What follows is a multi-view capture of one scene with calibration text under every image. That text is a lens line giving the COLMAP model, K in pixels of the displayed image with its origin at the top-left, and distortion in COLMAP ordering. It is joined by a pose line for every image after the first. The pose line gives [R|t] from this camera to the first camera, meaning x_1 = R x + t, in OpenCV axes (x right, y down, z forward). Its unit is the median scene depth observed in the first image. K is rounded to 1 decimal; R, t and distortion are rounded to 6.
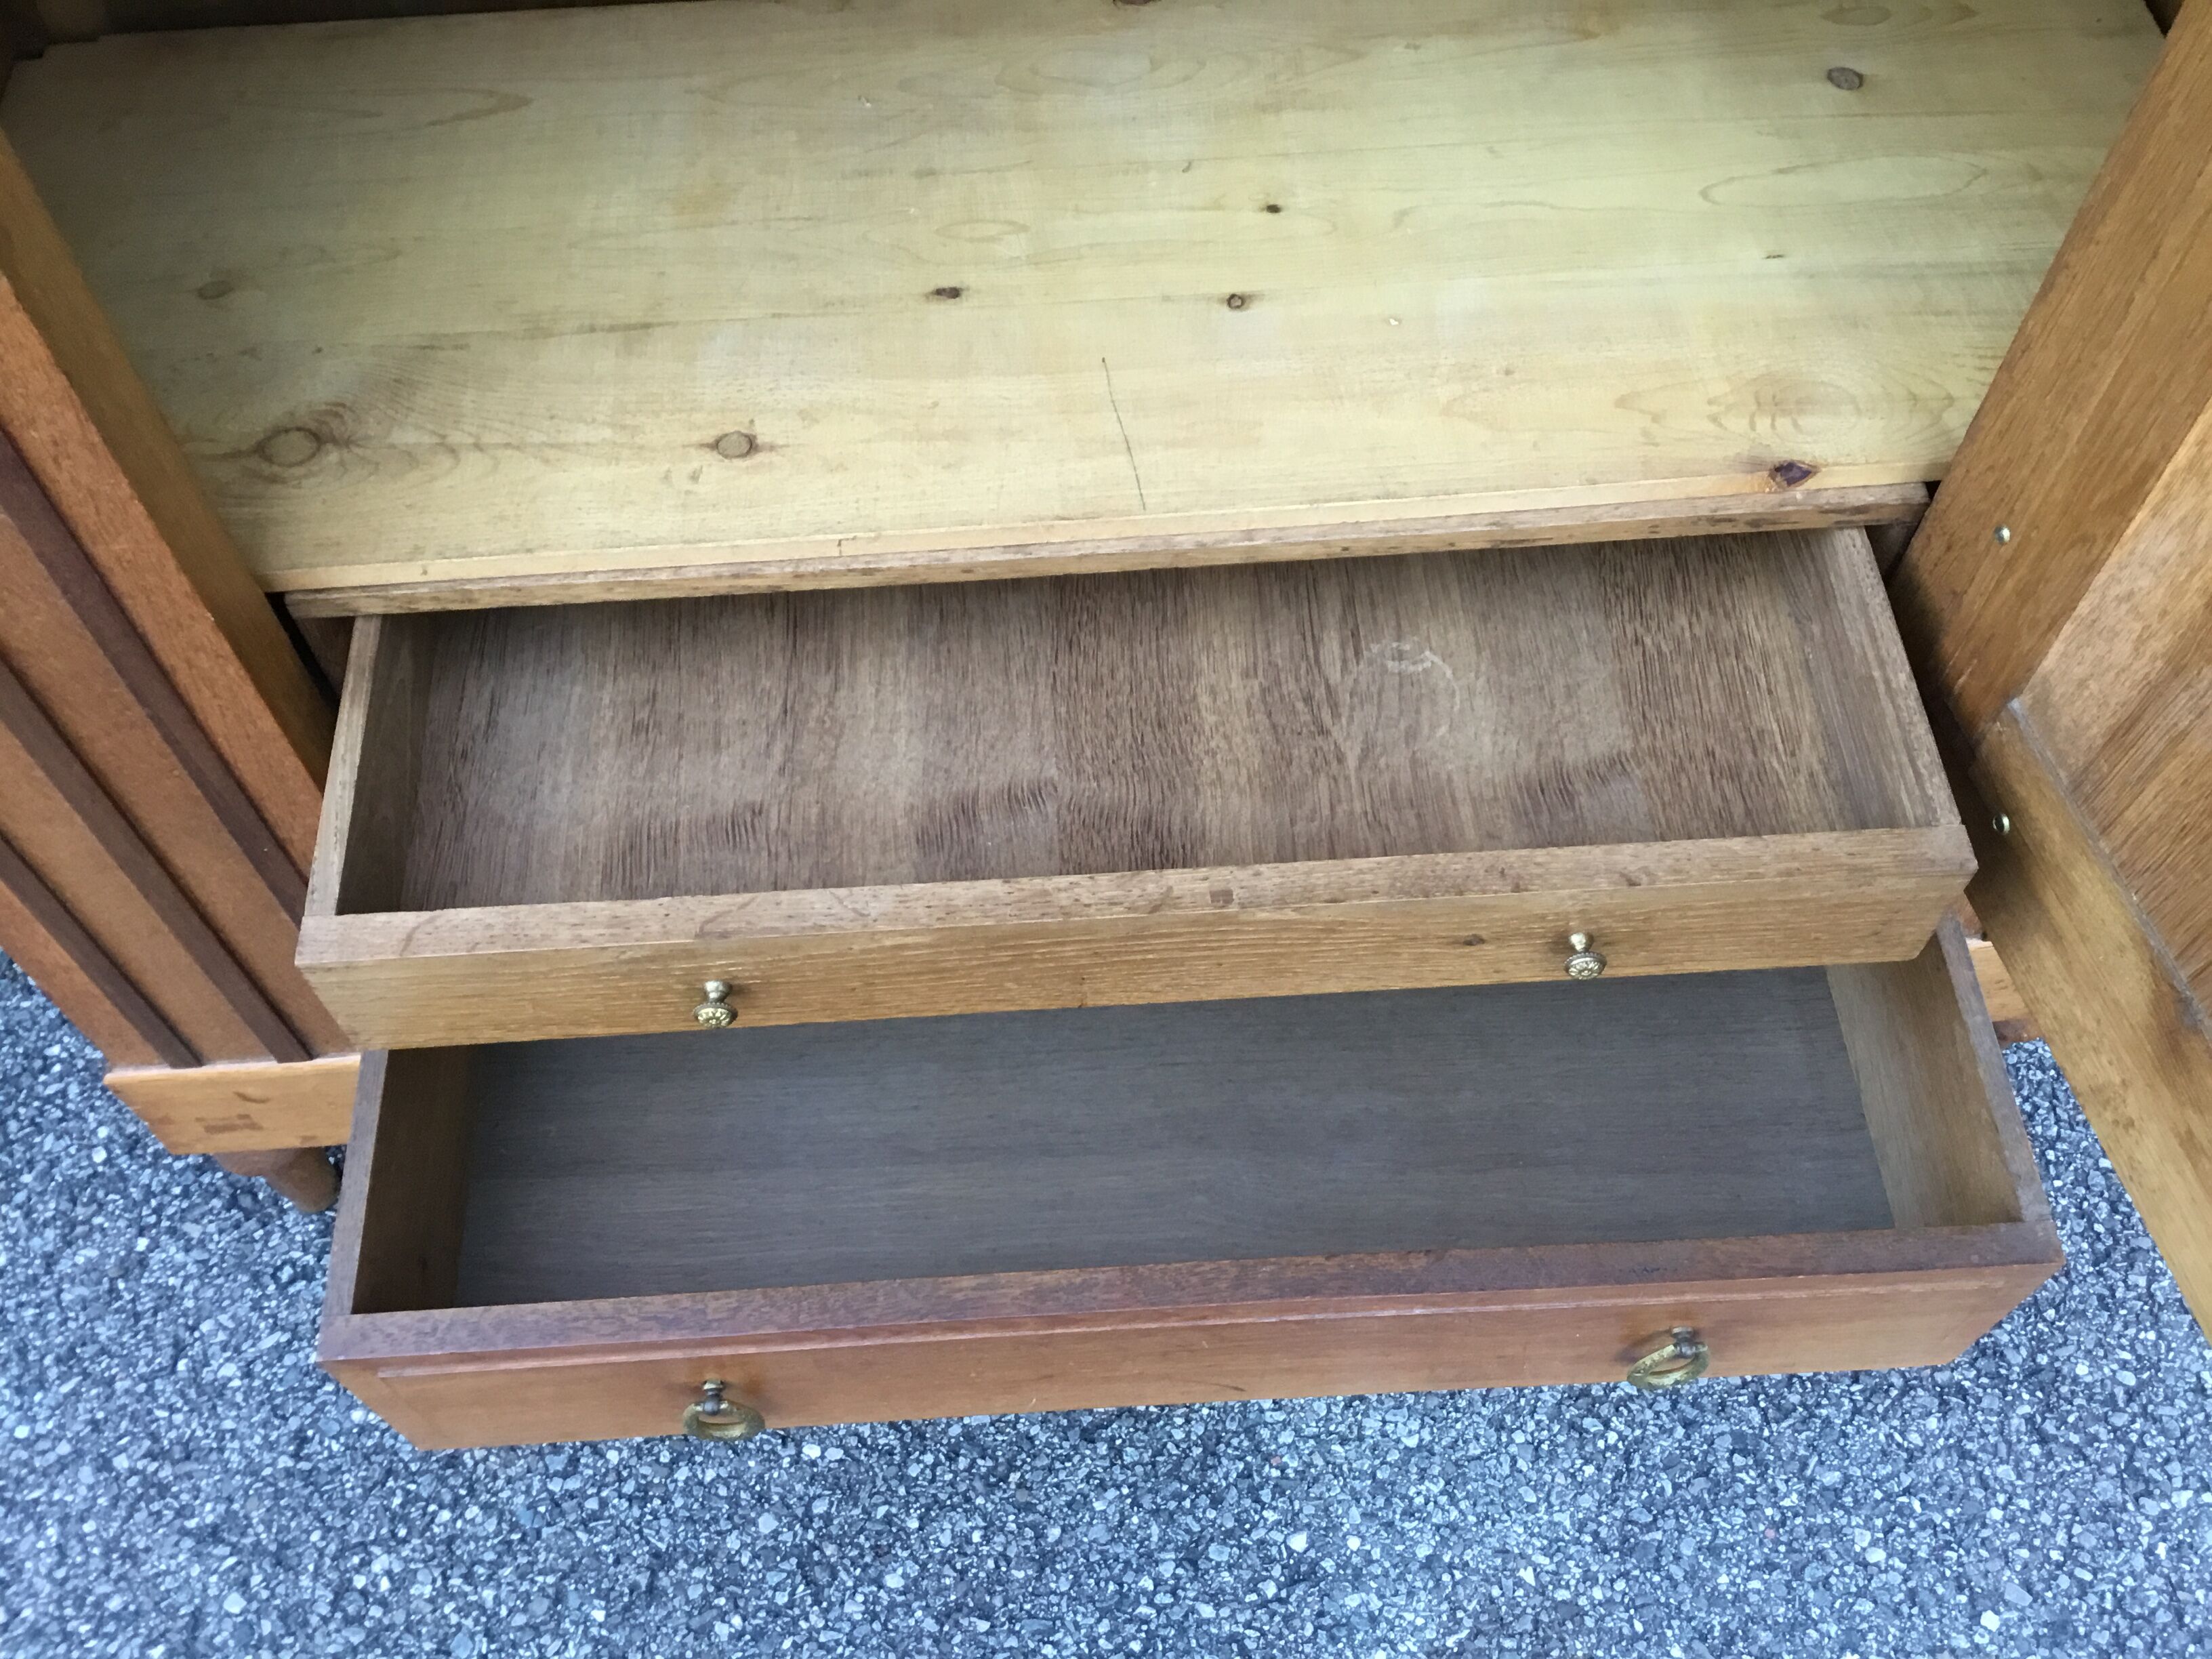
lens RADIAL K [[2018.3, 0, 1124.5], [0, 2018.3, 849.2], [0, 0, 1]] dist [0.013519, 0.000000]
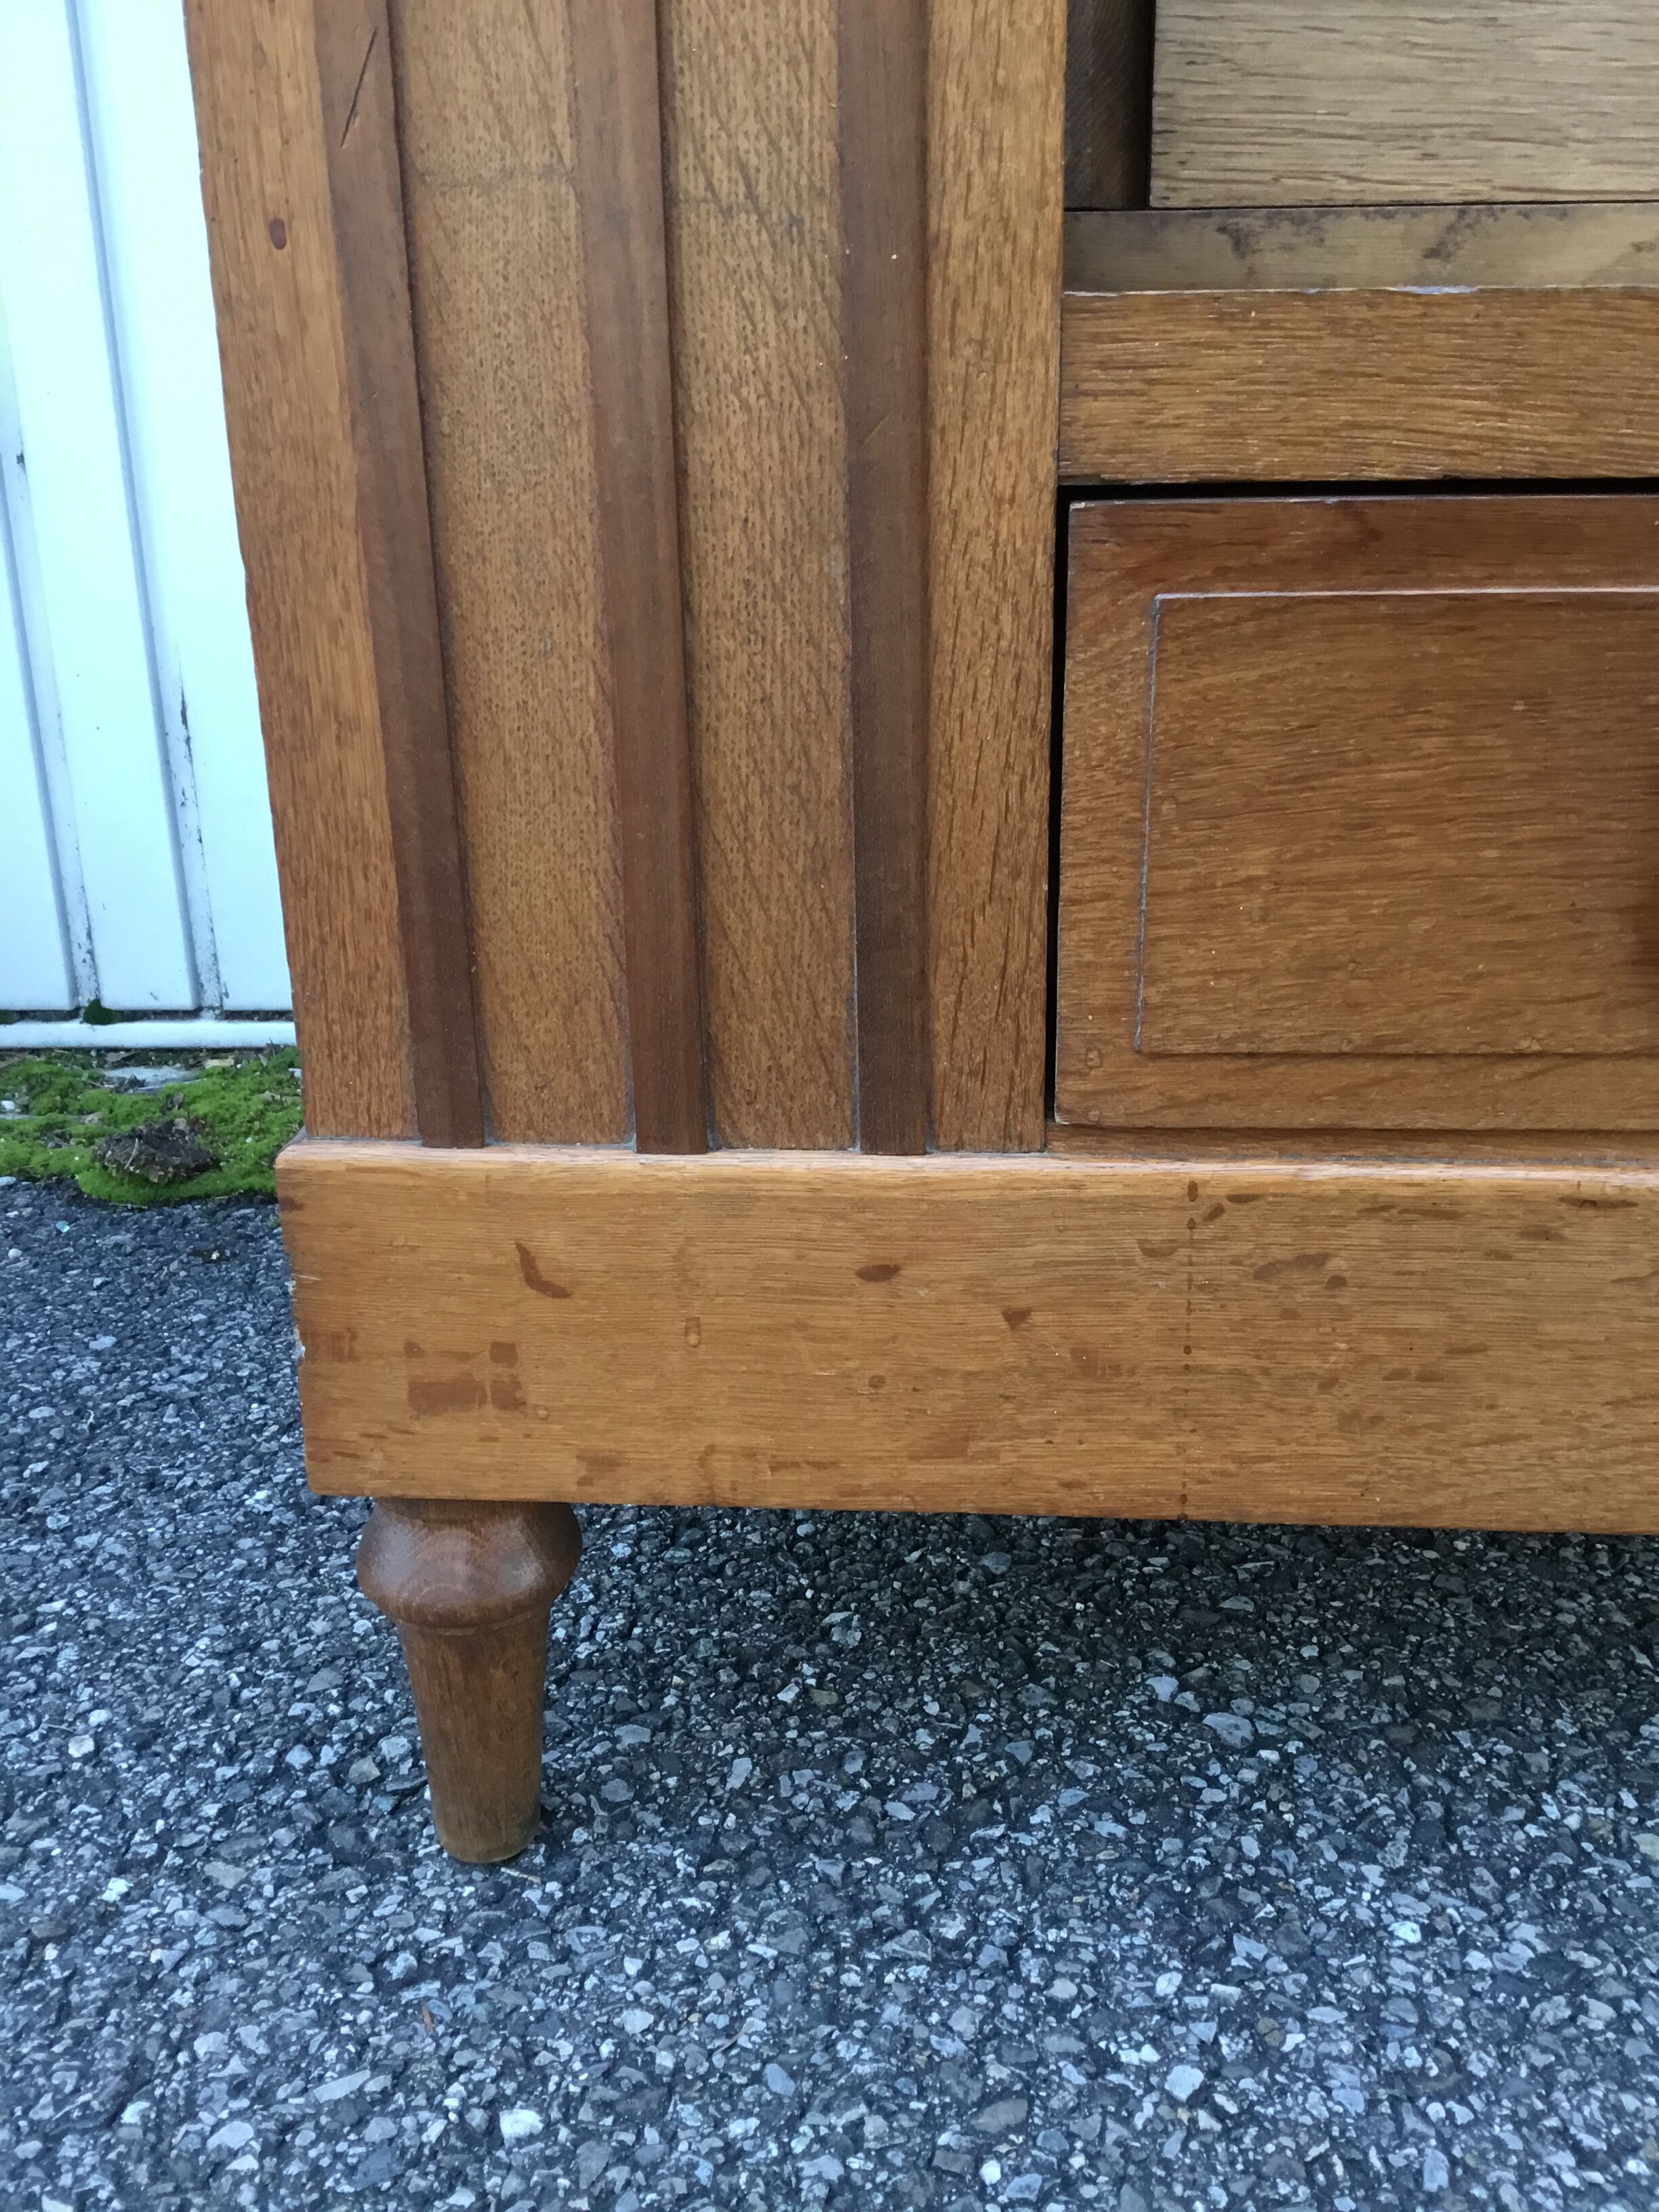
lens RADIAL K [[2018.3, 0, 839.1], [0, 2018.3, 1098.1], [0, 0, 1]] dist [0.013519, 0.000000]
pose [[0.989363, 0.035282, -0.141124, -0.274005], [-0.115502, 0.780291, -0.614659, 0.339335], [0.088431, 0.624421, 0.776066, 0.566264]]
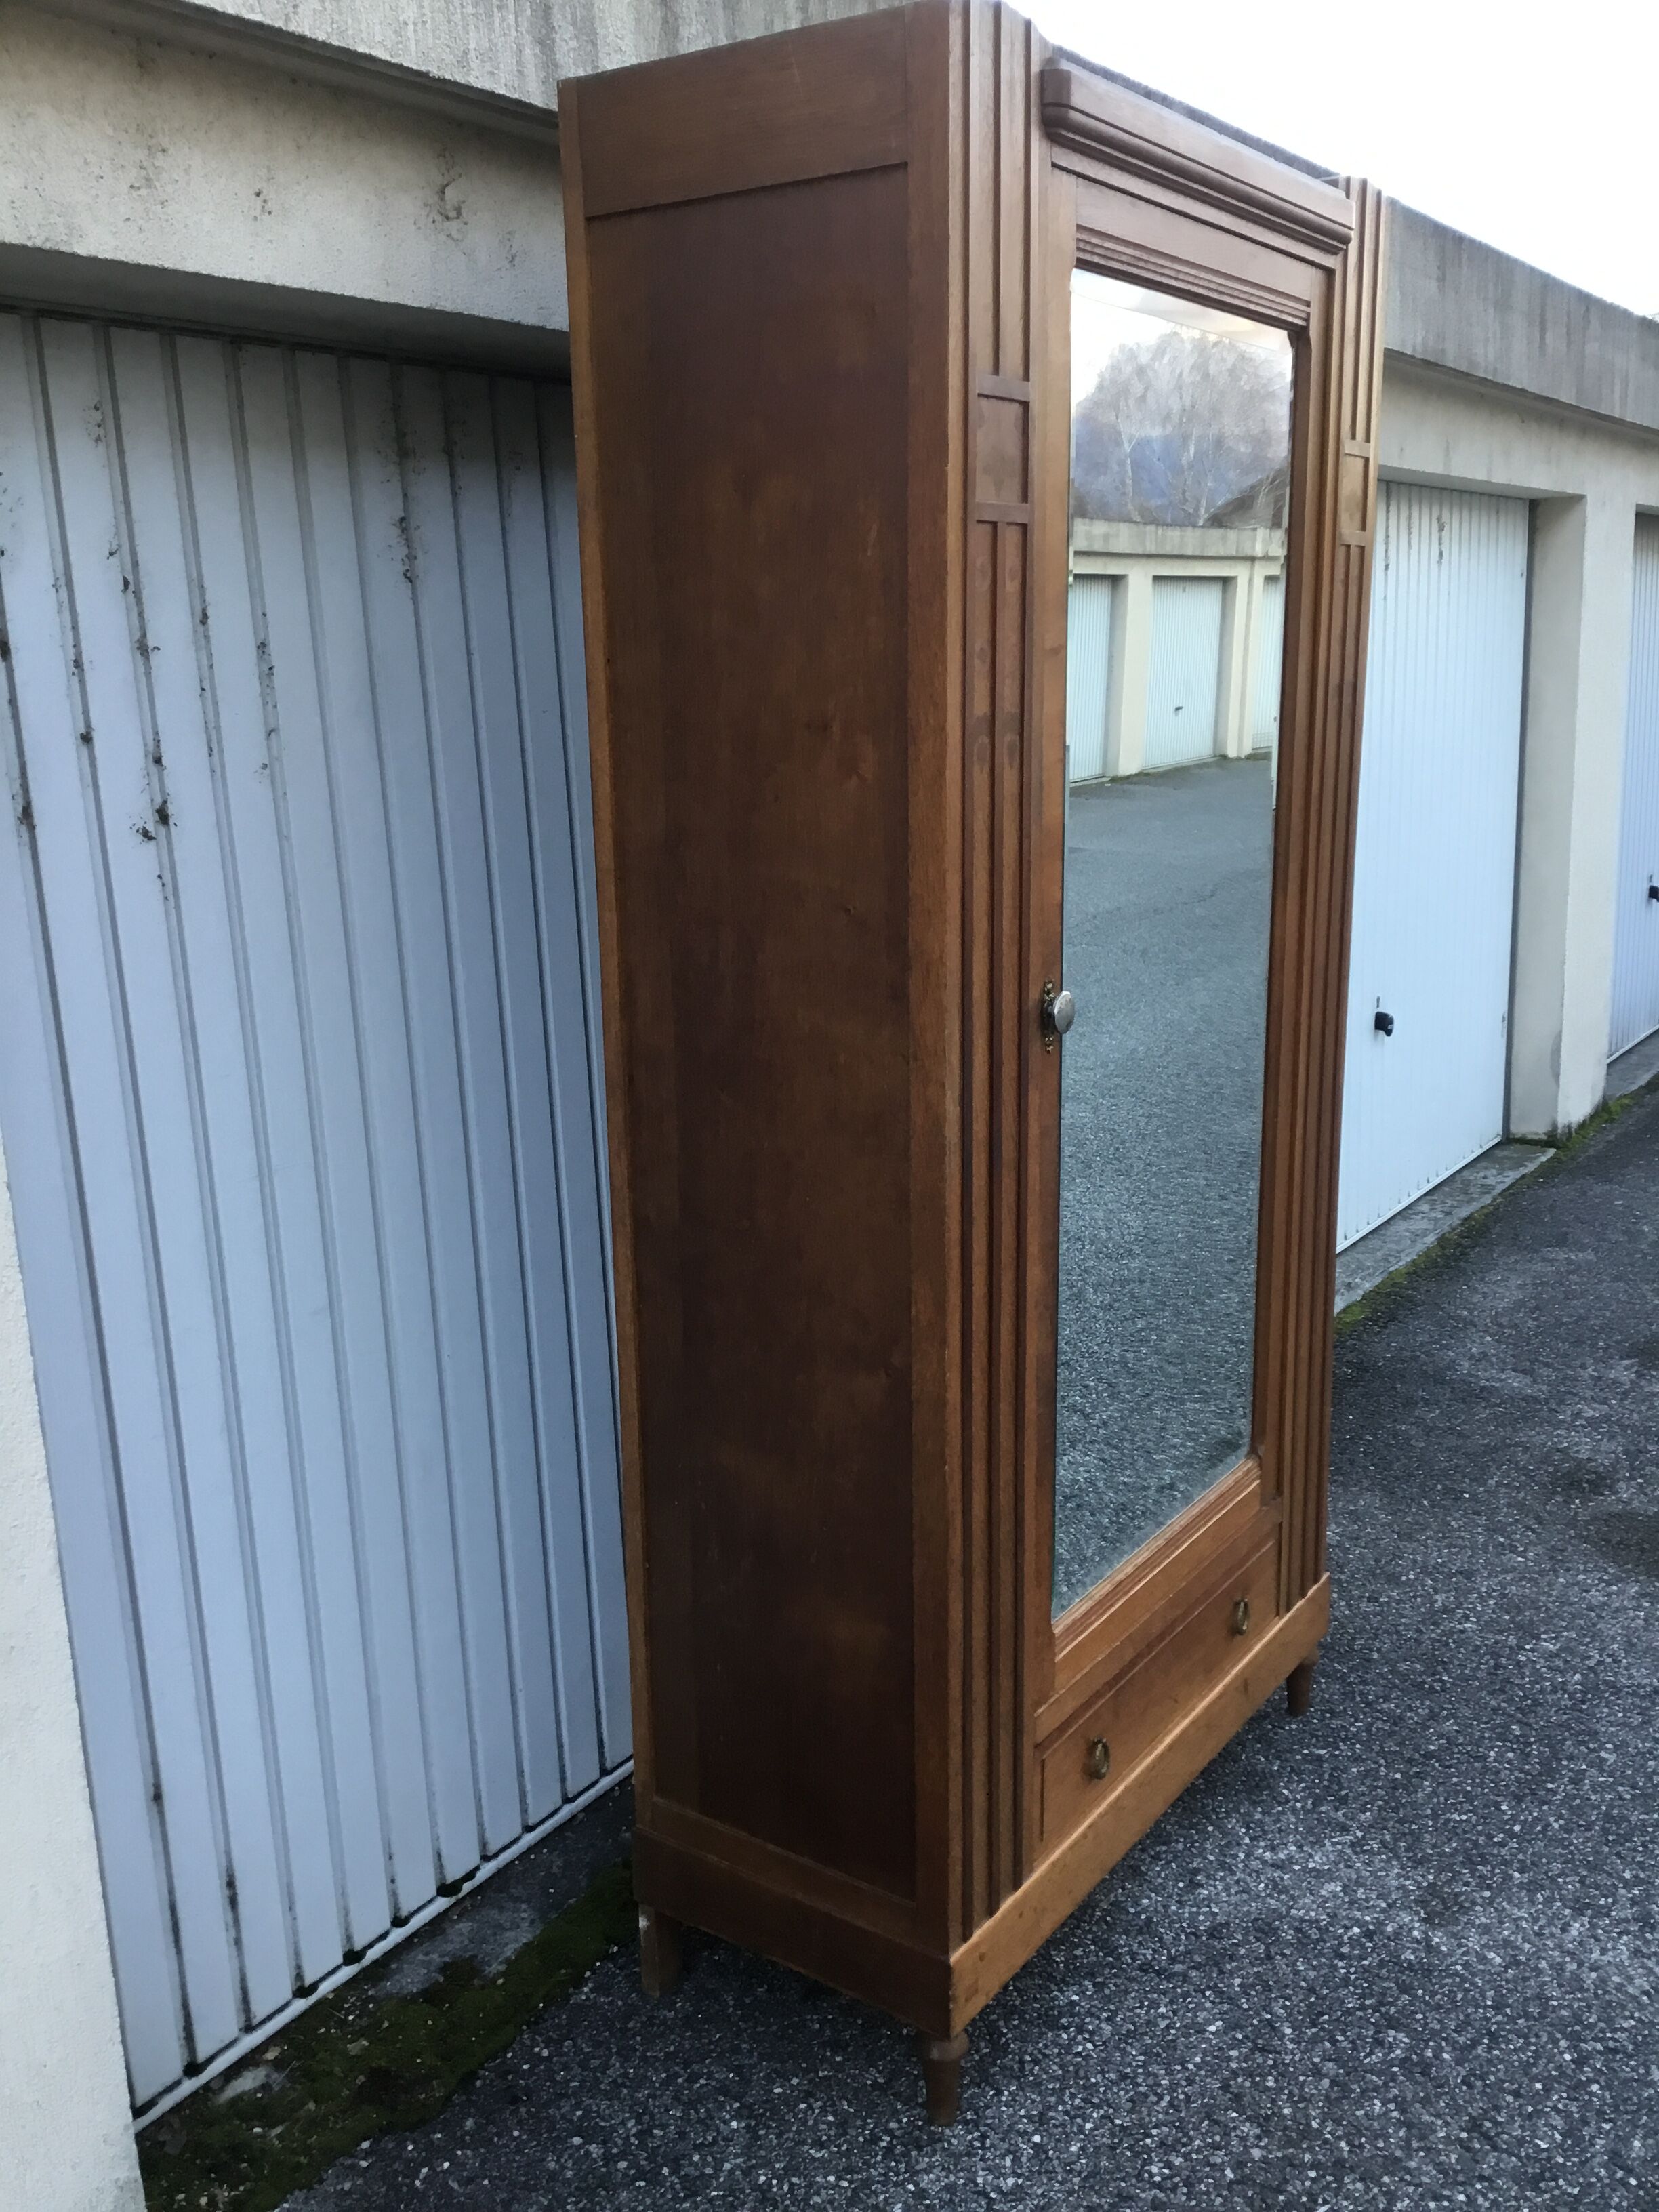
lens RADIAL K [[2018.3, 0, 831.1], [0, 2018.3, 1120.5], [0, 0, 1]] dist [0.013519, 0.000000]
pose [[0.633757, -0.188598, 0.750188, -1.751654], [0.665465, 0.627344, -0.404469, 0.293868], [-0.394344, 0.755559, 0.523089, -0.603215]]
